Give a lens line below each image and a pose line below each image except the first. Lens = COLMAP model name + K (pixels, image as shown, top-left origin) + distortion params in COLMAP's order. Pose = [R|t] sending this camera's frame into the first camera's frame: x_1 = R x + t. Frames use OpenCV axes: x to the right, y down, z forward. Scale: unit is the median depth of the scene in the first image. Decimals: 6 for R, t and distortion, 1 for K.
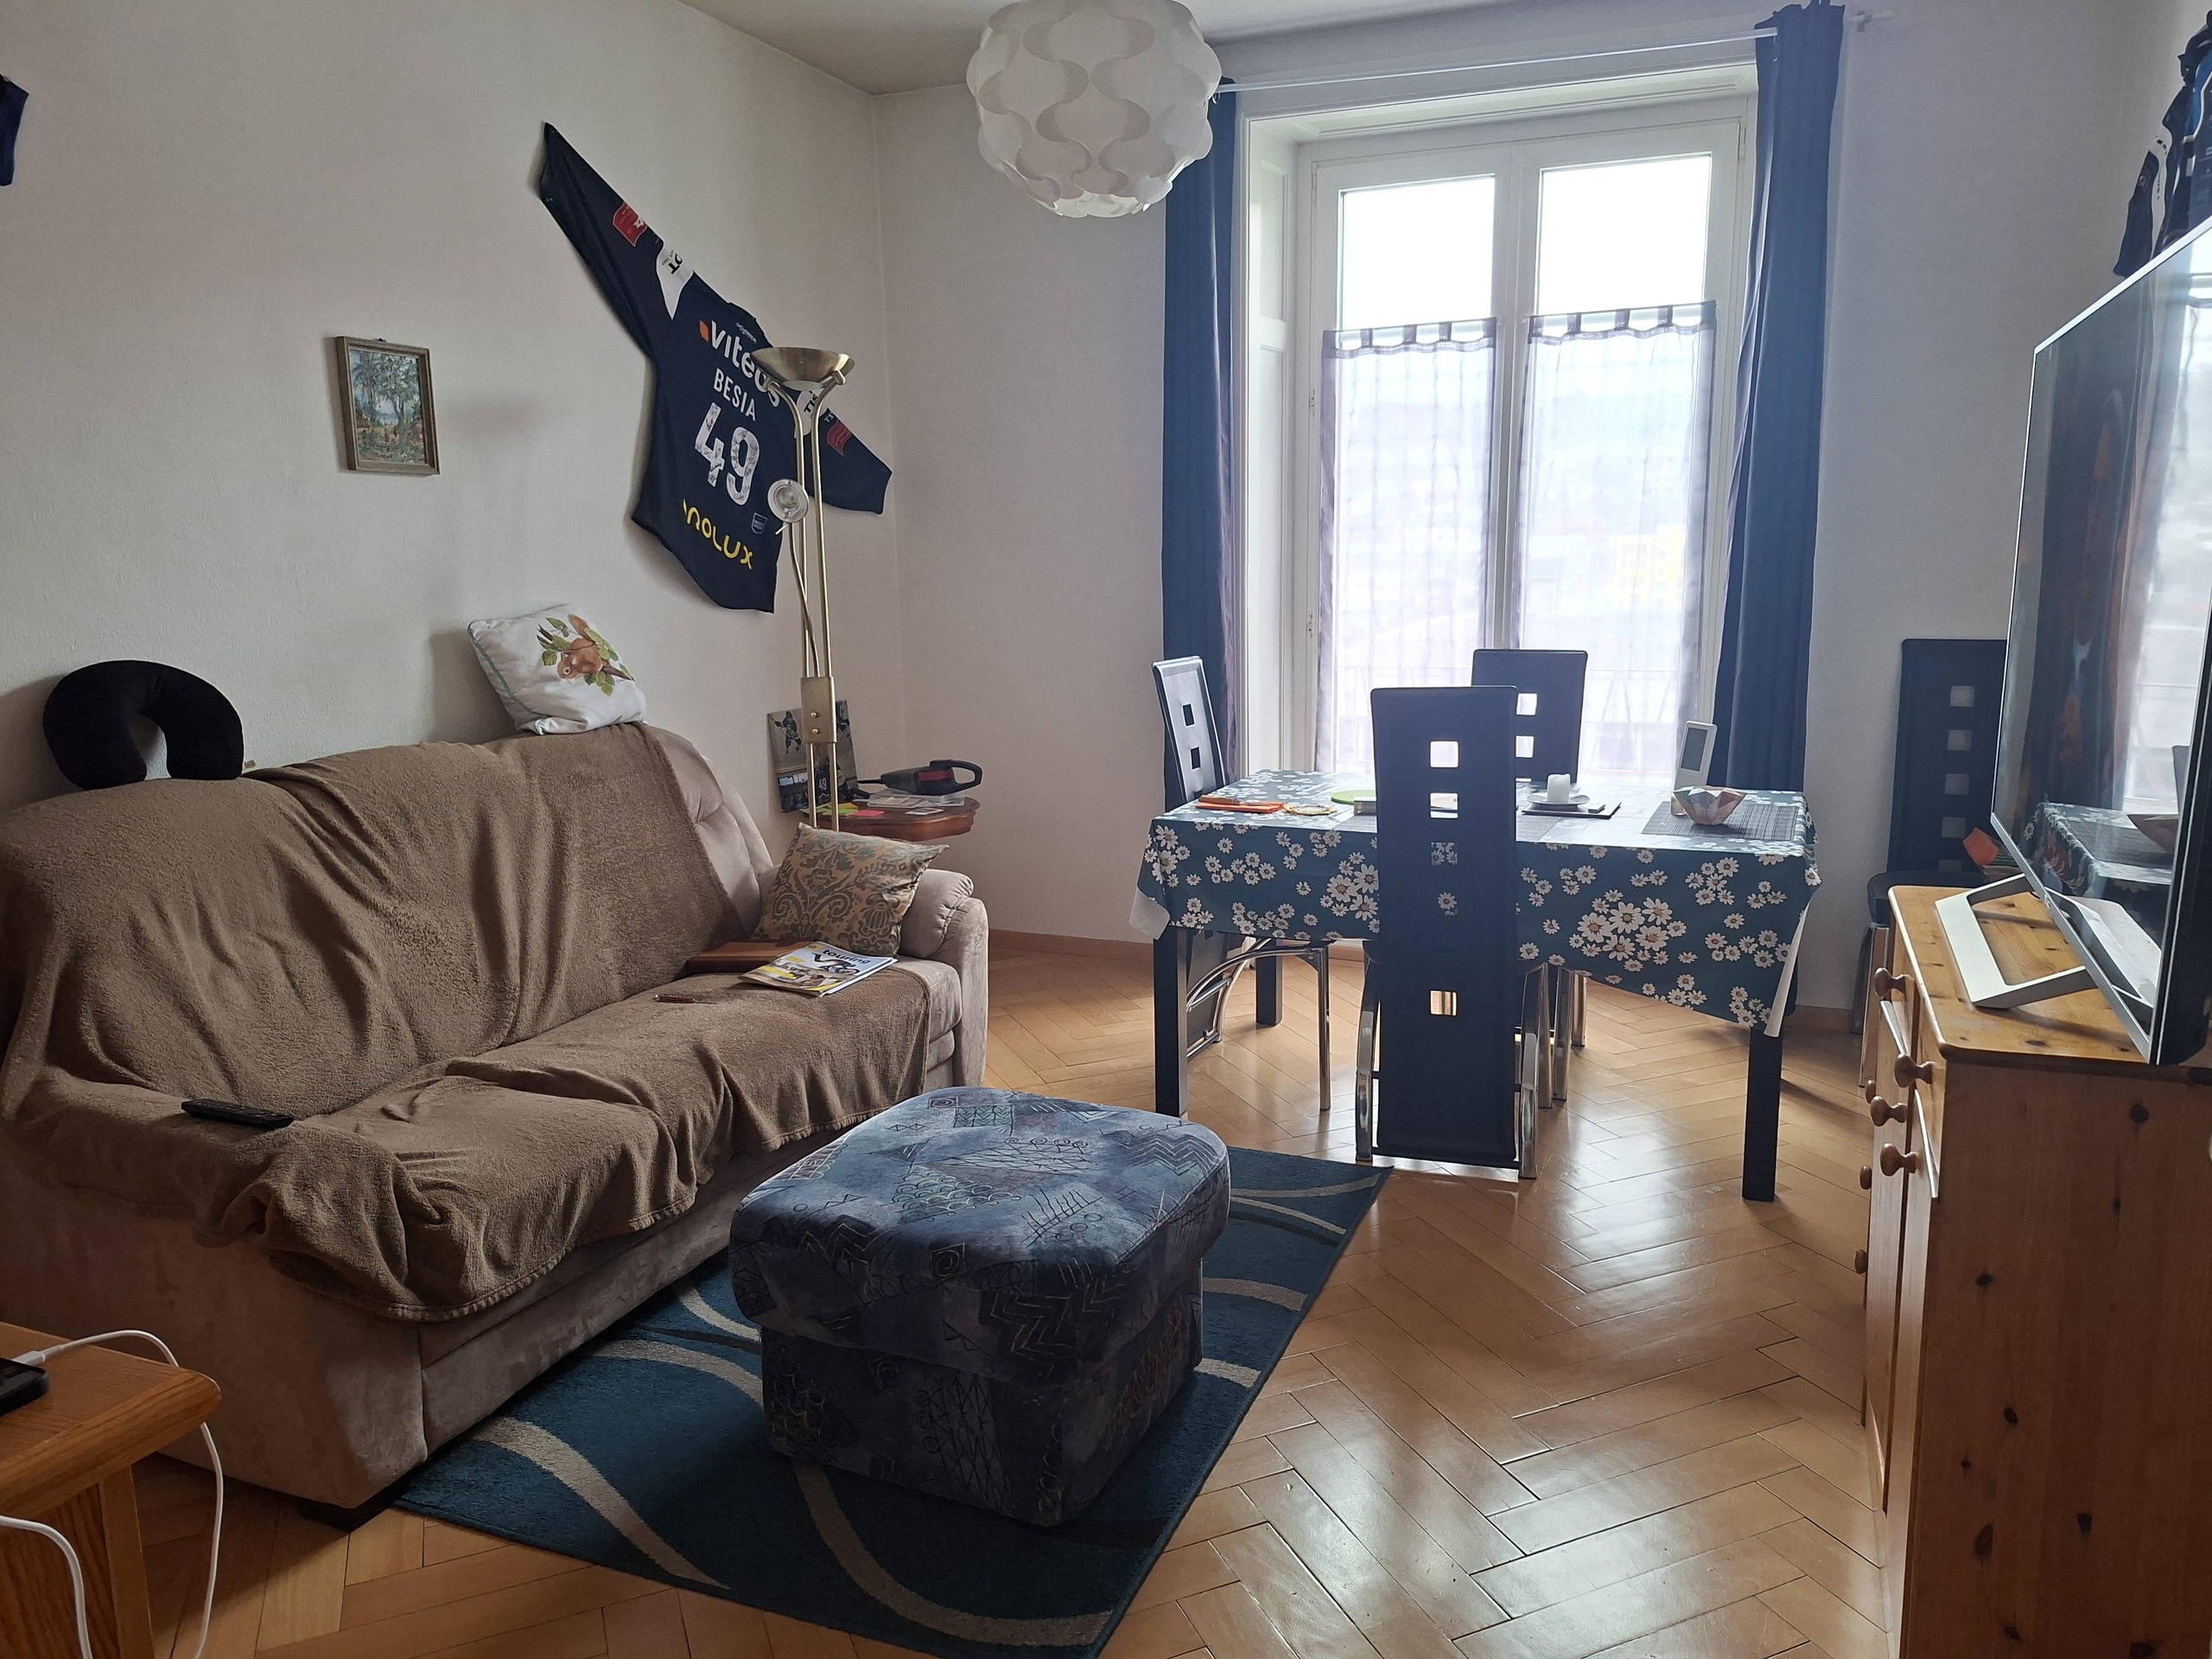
lens RADIAL K [[1585.8, 0, 1110.8], [0, 1585.8, 787.3], [0, 0, 1]] dist [0.144240, -0.207530]
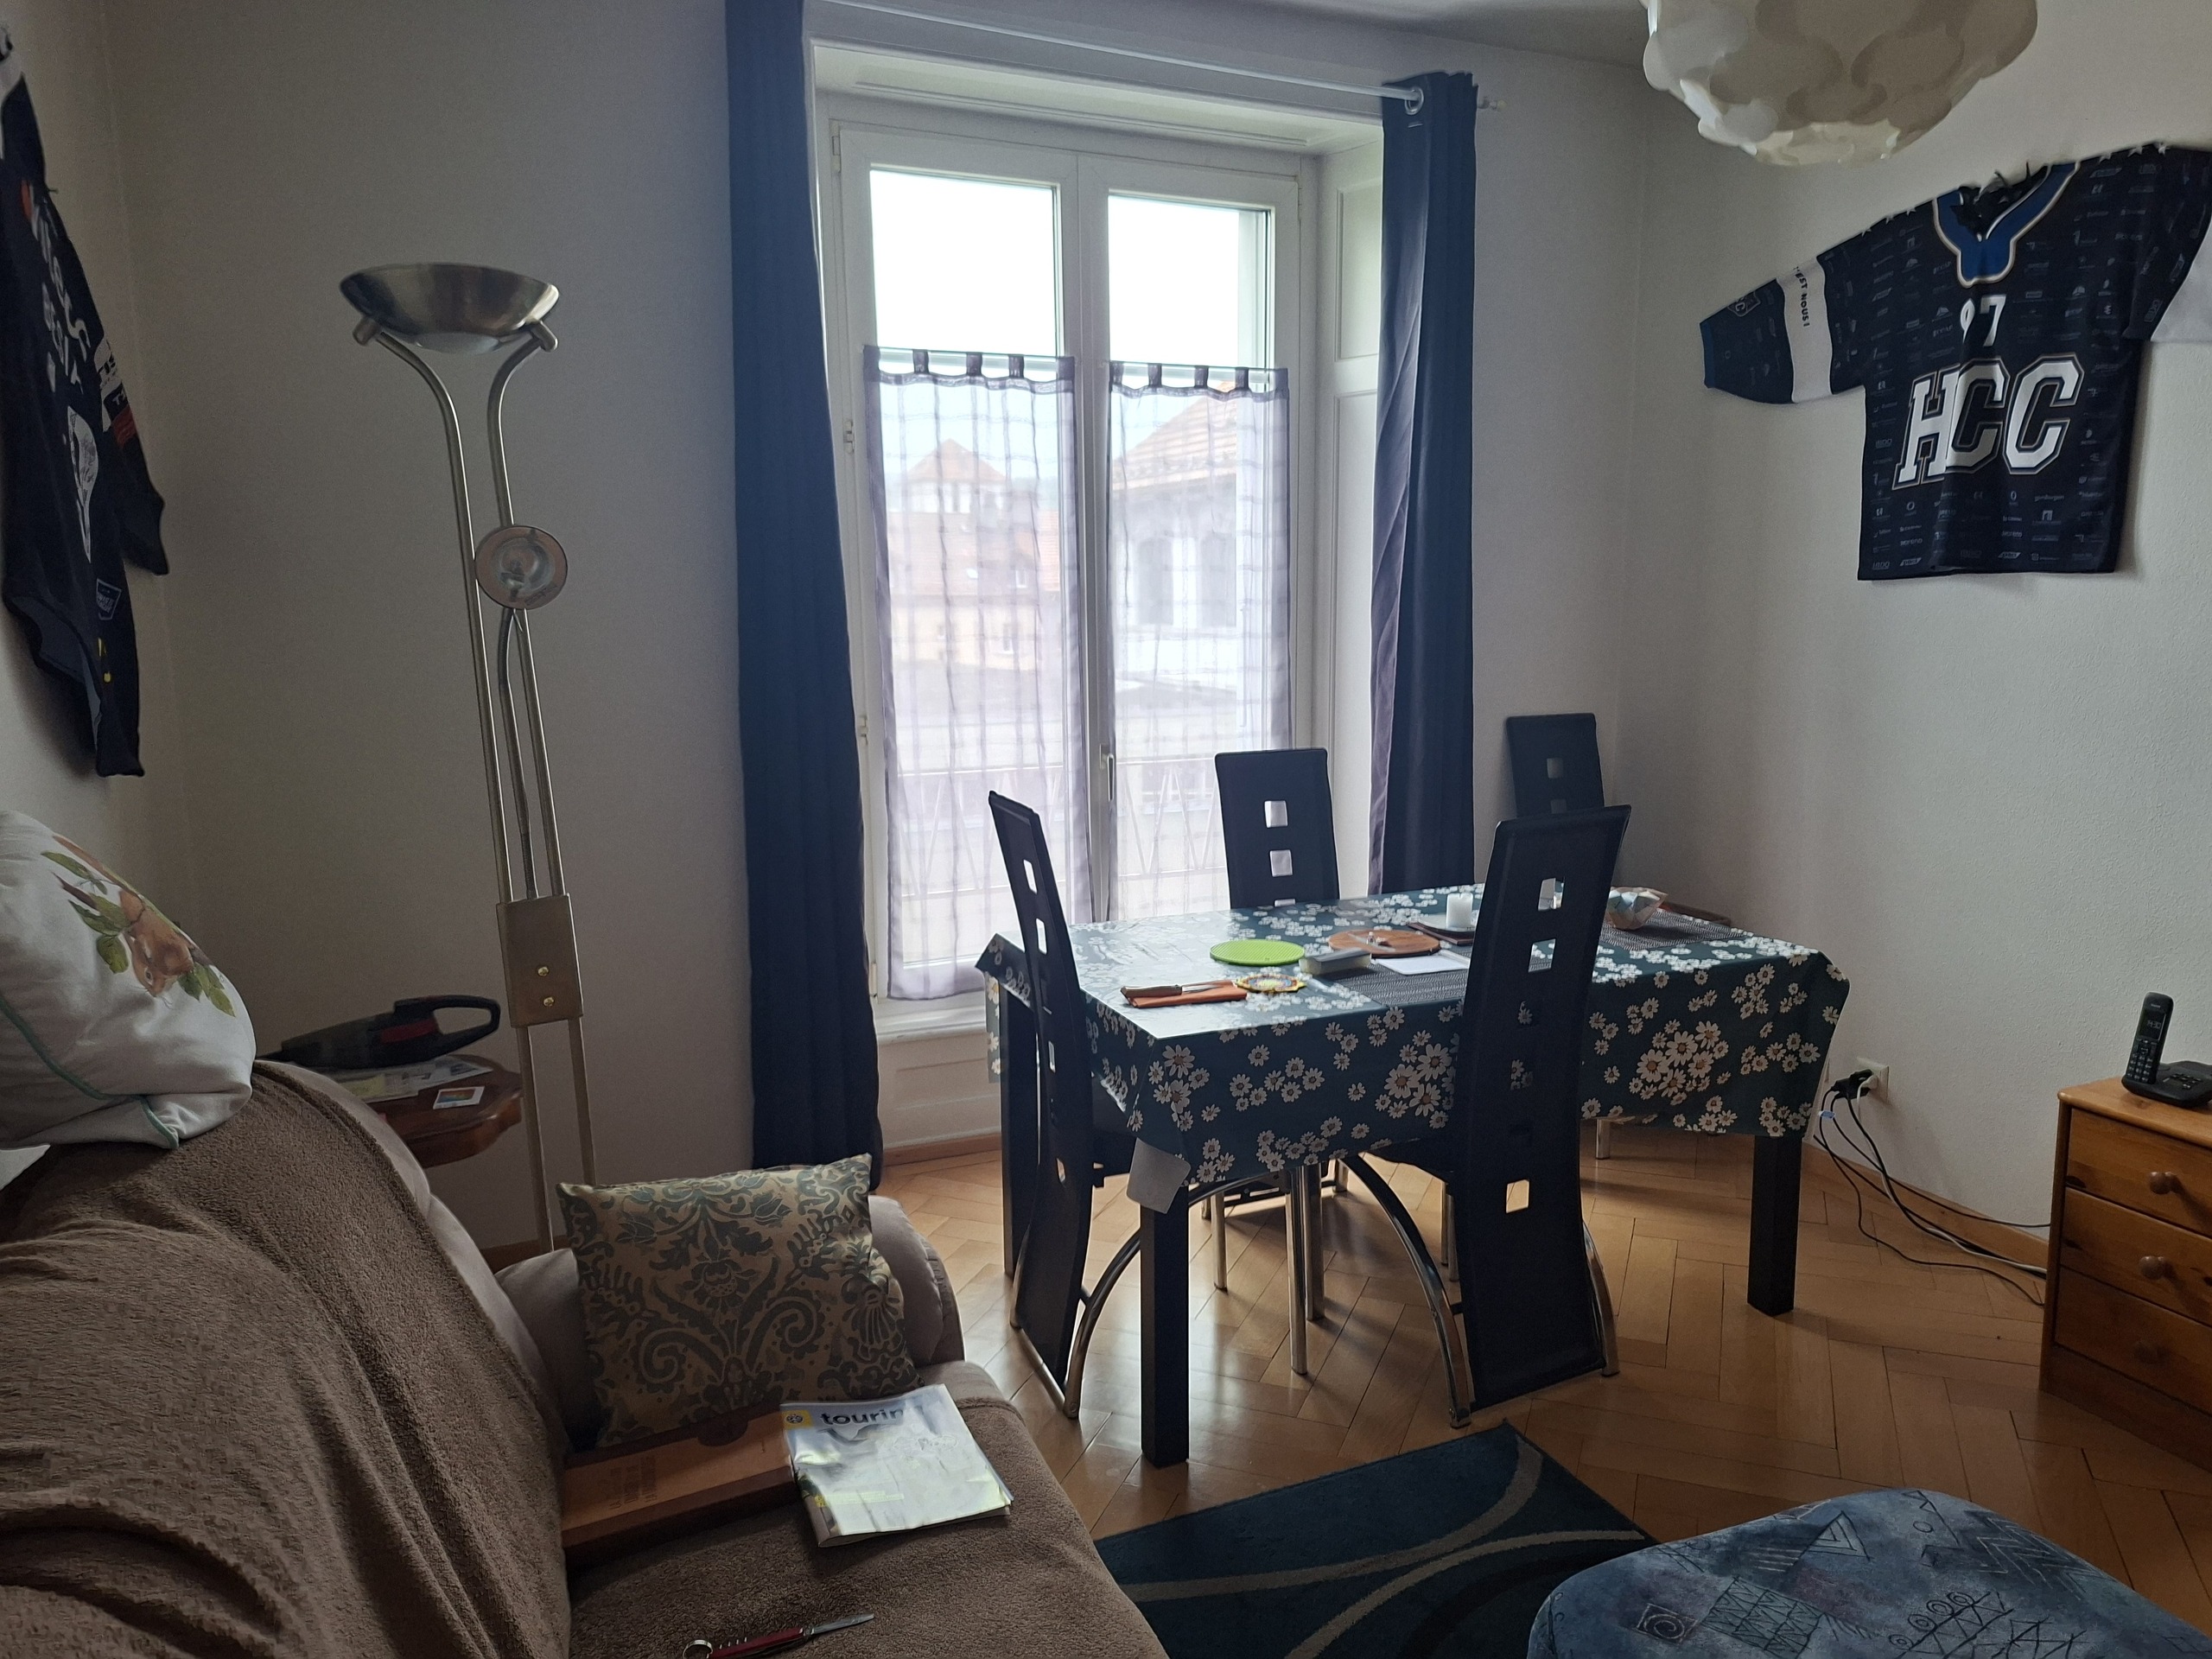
lens RADIAL K [[1585.8, 0, 1110.8], [0, 1585.8, 787.3], [0, 0, 1]] dist [0.144240, -0.207530]
pose [[0.671824, -0.088327, 0.735425, -0.481584], [0.109586, 0.993791, 0.019248, -0.102853], [-0.732559, 0.067661, 0.677332, 0.544573]]
